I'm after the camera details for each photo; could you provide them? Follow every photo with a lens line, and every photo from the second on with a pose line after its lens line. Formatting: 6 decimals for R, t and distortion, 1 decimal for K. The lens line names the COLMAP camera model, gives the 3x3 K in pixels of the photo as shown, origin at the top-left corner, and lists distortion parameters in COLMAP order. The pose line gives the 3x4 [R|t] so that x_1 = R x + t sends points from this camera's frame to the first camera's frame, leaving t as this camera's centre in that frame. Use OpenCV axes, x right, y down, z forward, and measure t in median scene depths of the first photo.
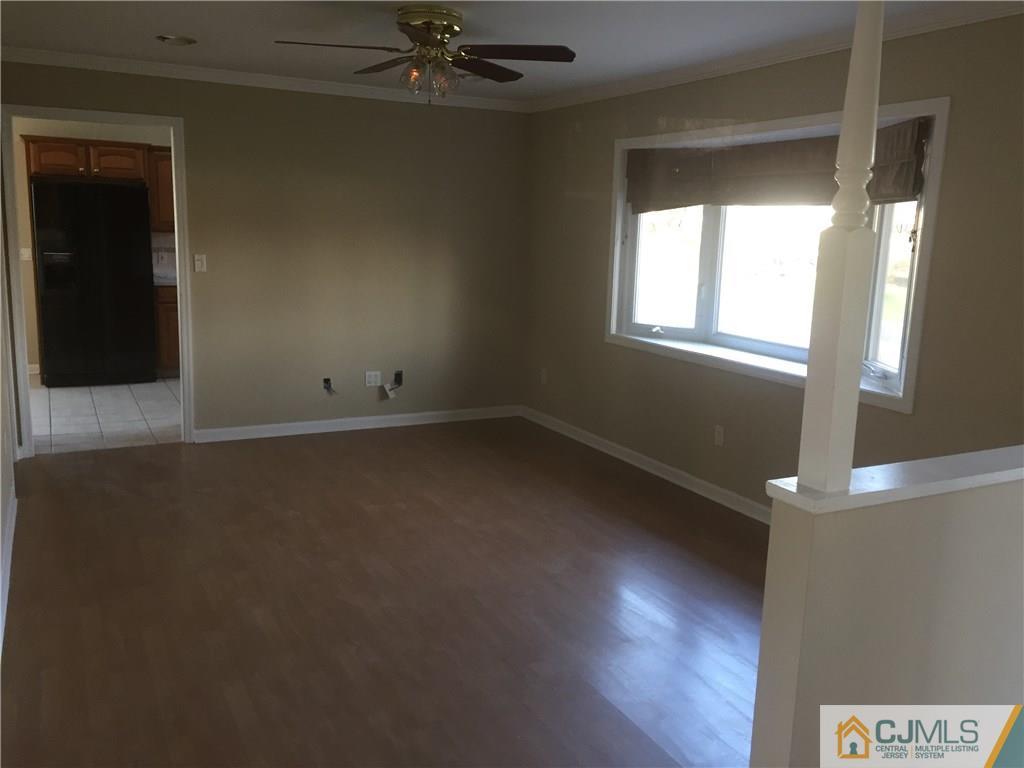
lens RADIAL K [[864.1, 0, 512.0], [0, 864.1, 384.0], [0, 0, 1]] dist [0.071756, -0.106697]
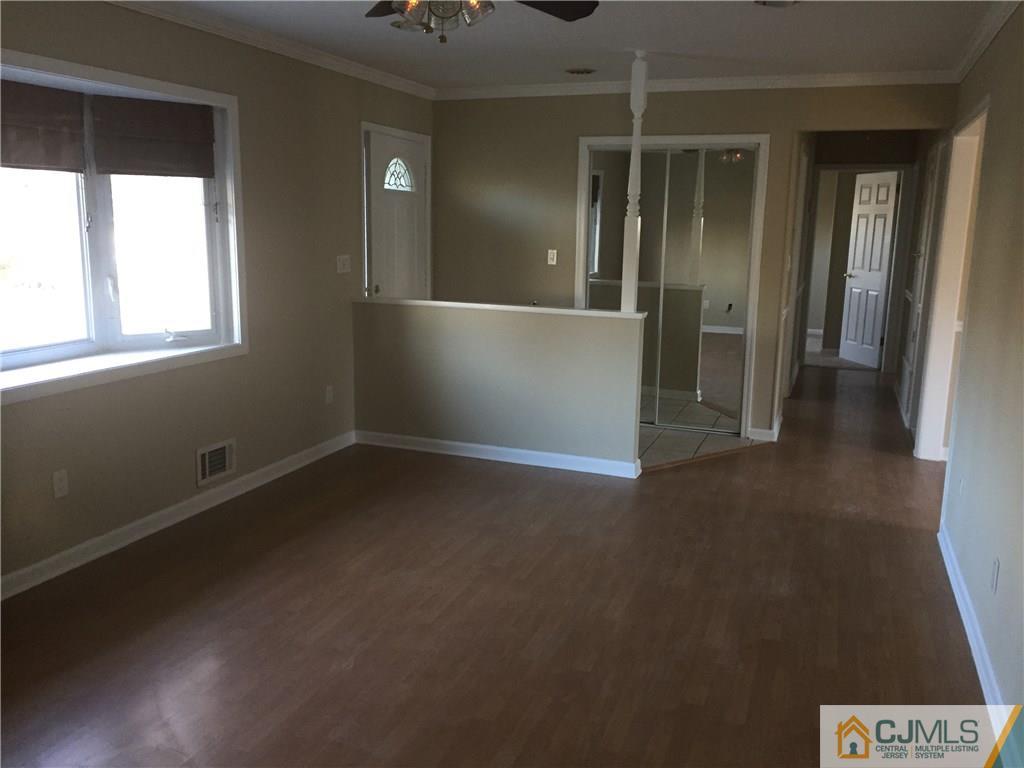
lens RADIAL K [[864.1, 0, 512.0], [0, 864.1, 384.0], [0, 0, 1]] dist [0.071756, -0.106697]
pose [[-0.658189, -0.178943, 0.731278, -0.594068], [0.099129, 0.942286, 0.319798, -0.240398], [-0.746298, 0.282978, -0.602463, 1.256449]]
